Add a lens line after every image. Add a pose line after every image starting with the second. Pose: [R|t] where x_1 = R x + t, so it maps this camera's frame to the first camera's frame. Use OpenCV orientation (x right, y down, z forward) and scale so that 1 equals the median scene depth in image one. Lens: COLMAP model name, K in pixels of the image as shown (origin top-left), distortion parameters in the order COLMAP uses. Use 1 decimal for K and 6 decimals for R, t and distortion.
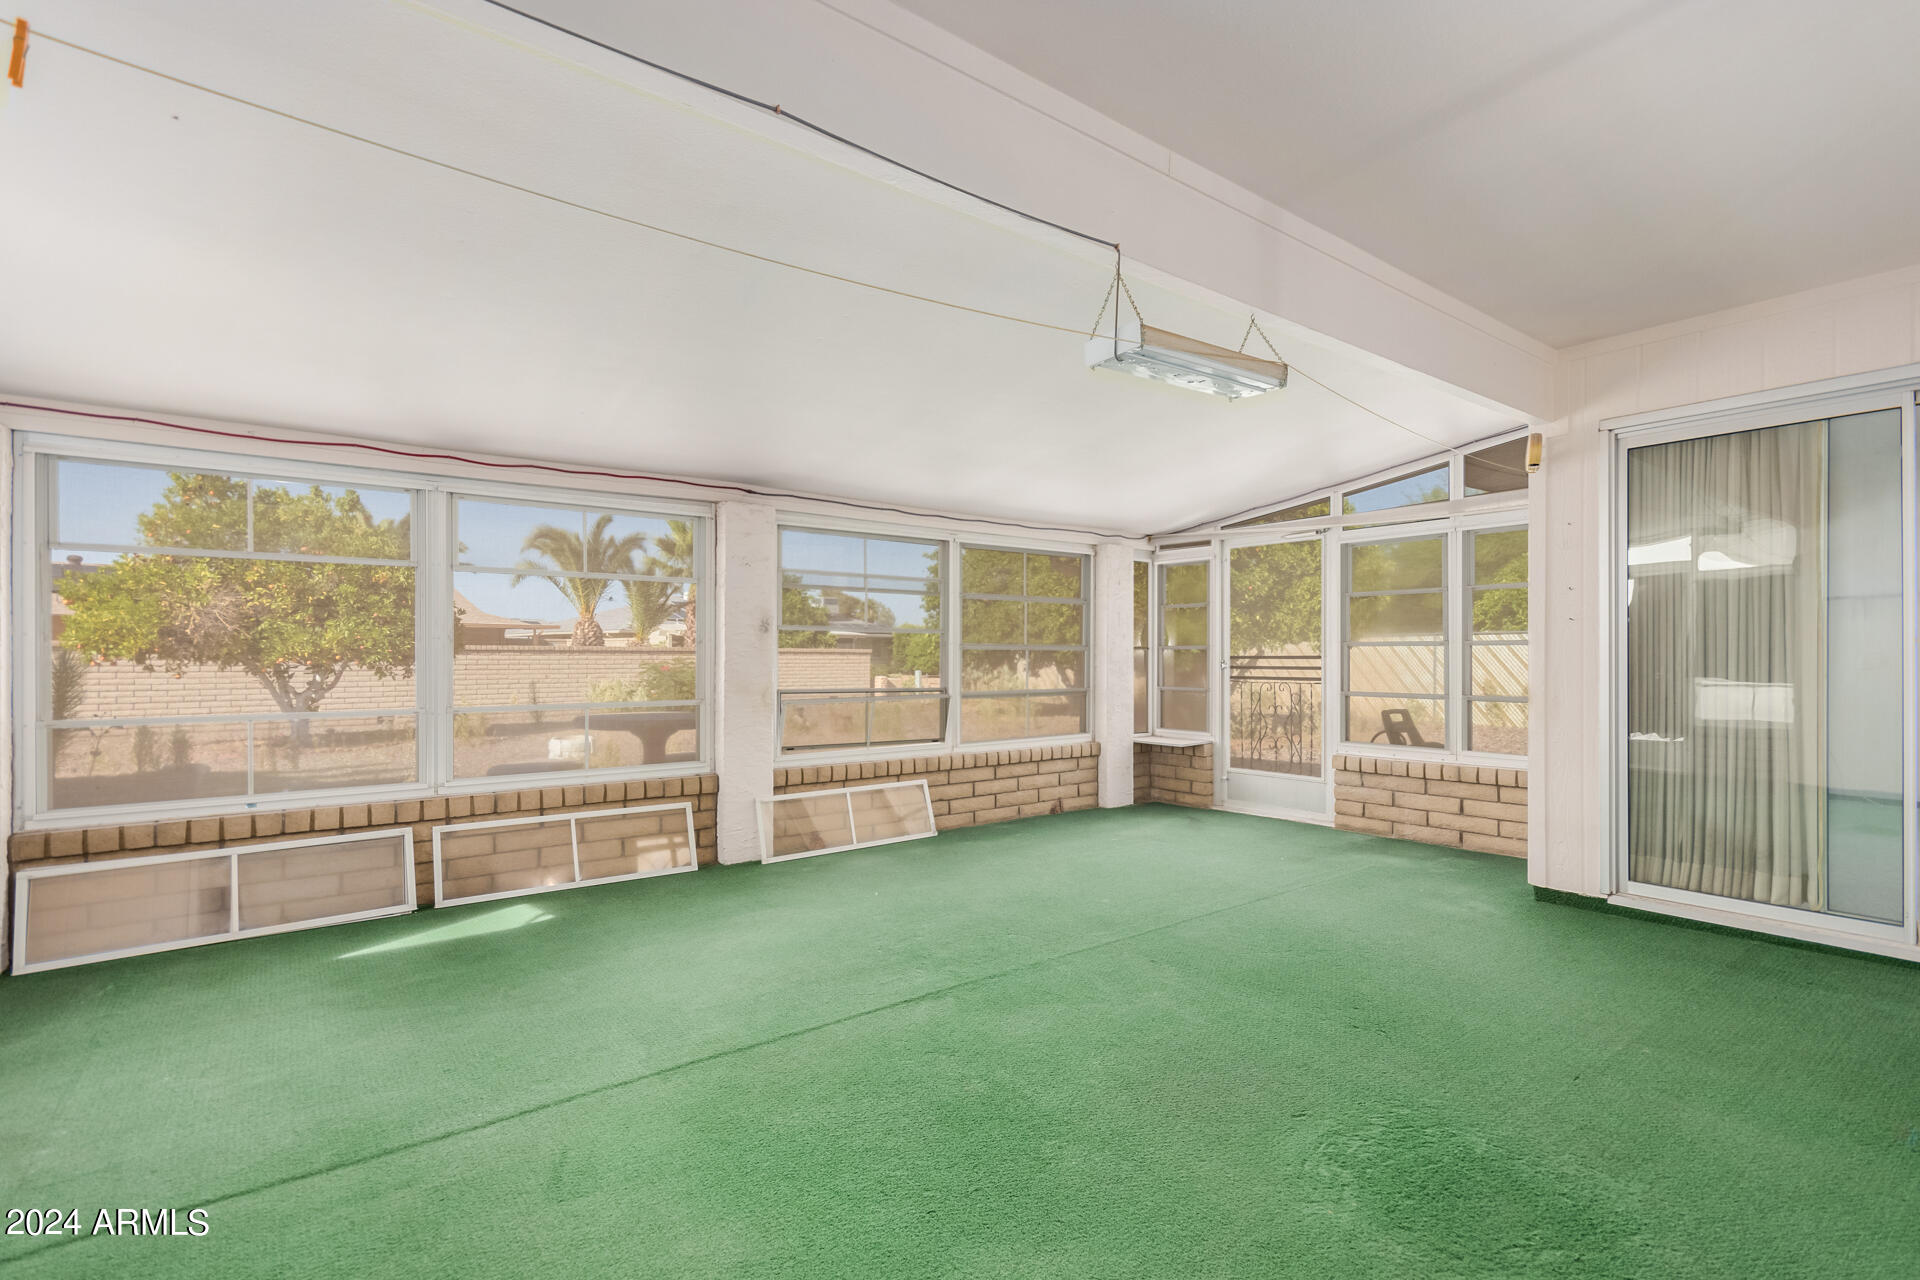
lens RADIAL K [[896.1, 0, 964.6], [0, 896.1, 647.2], [0, 0, 1]] dist [0.003030, 0.000236]
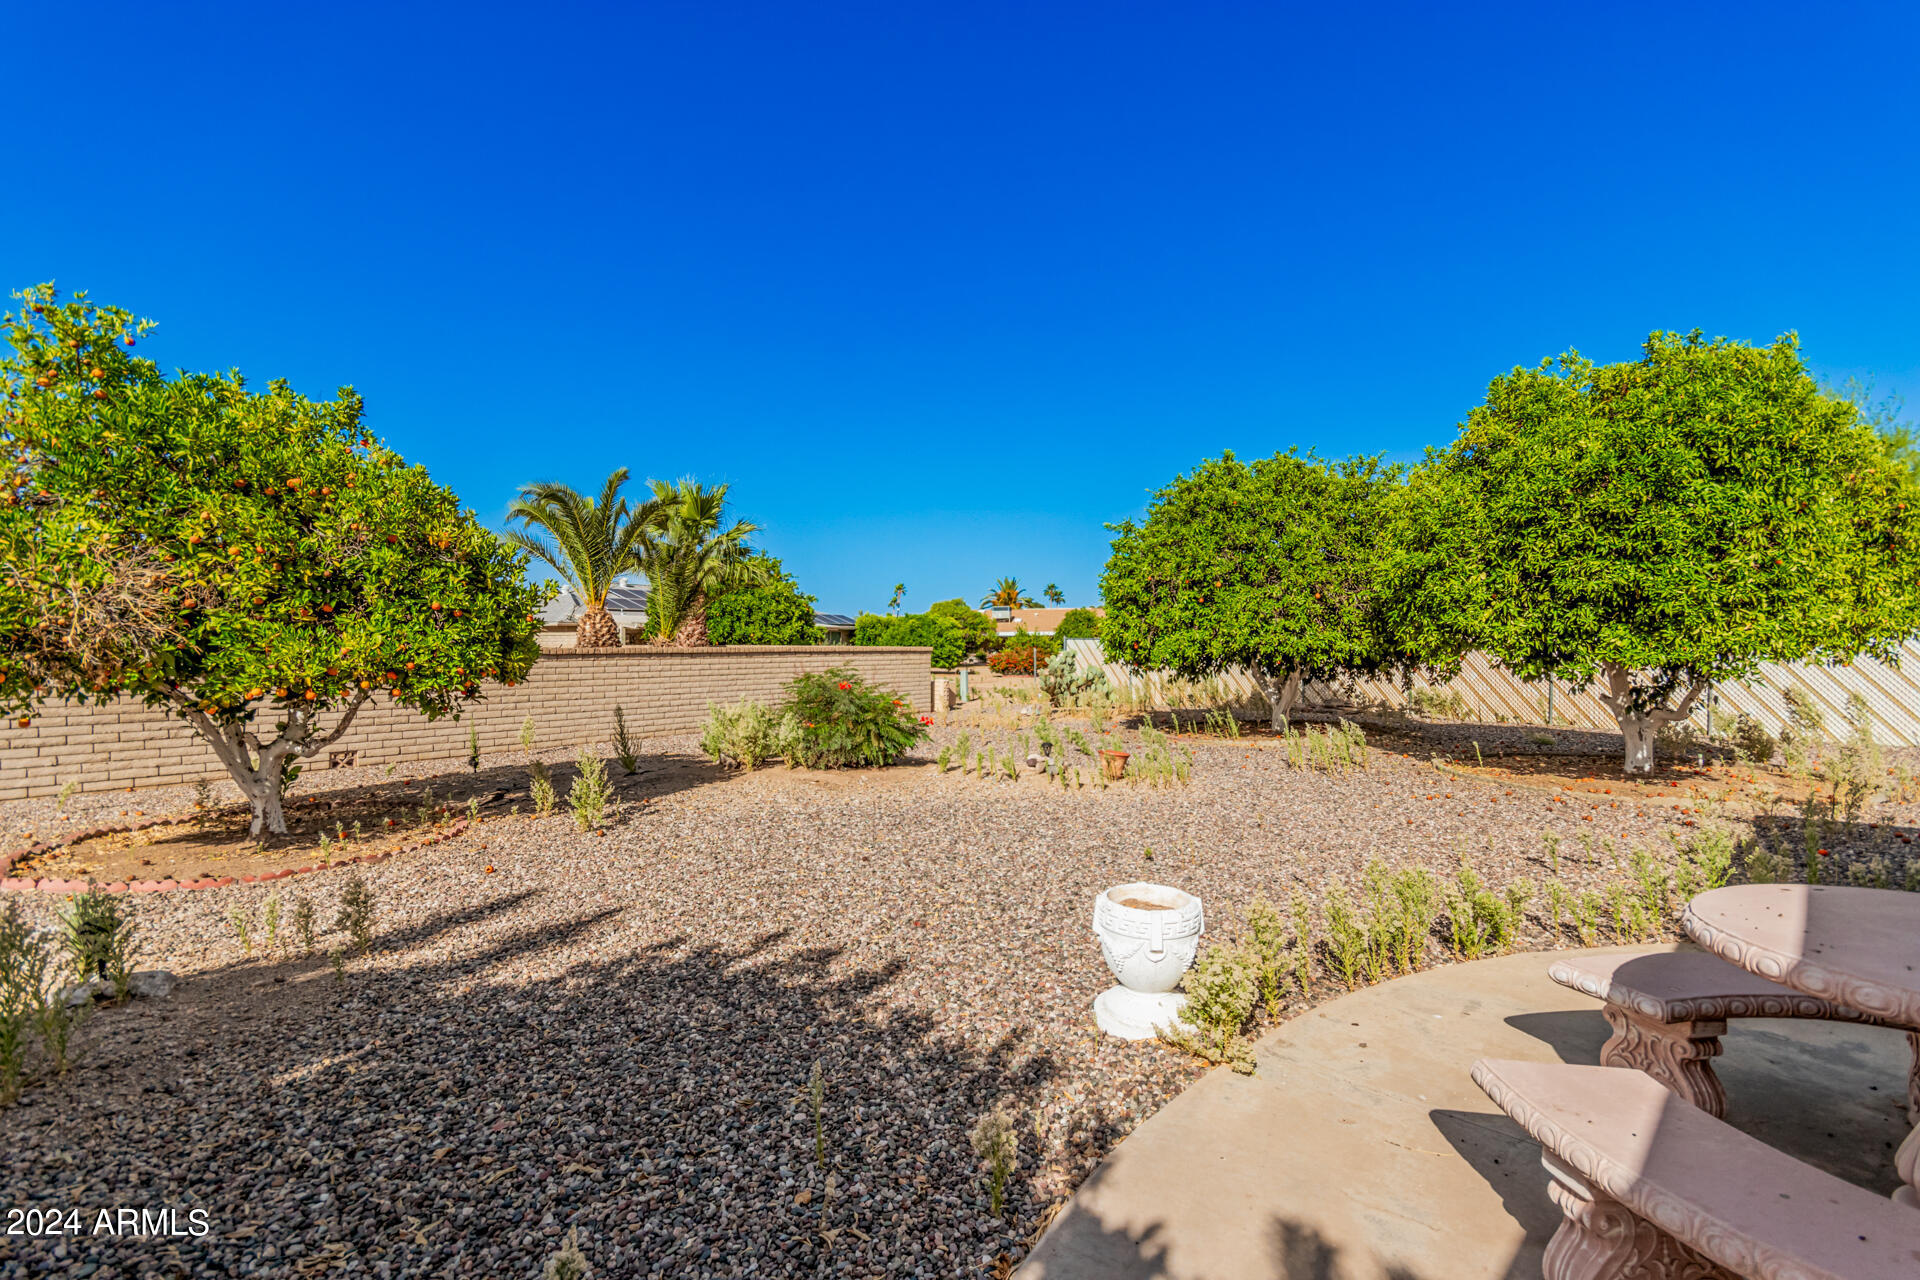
lens RADIAL K [[896.1, 0, 964.6], [0, 896.1, 647.2], [0, 0, 1]] dist [0.003030, 0.000236]
pose [[0.991710, -0.006252, 0.128347, -0.388424], [0.005072, 0.999942, 0.009522, -0.013206], [-0.128399, -0.008792, 0.991684, 0.397800]]
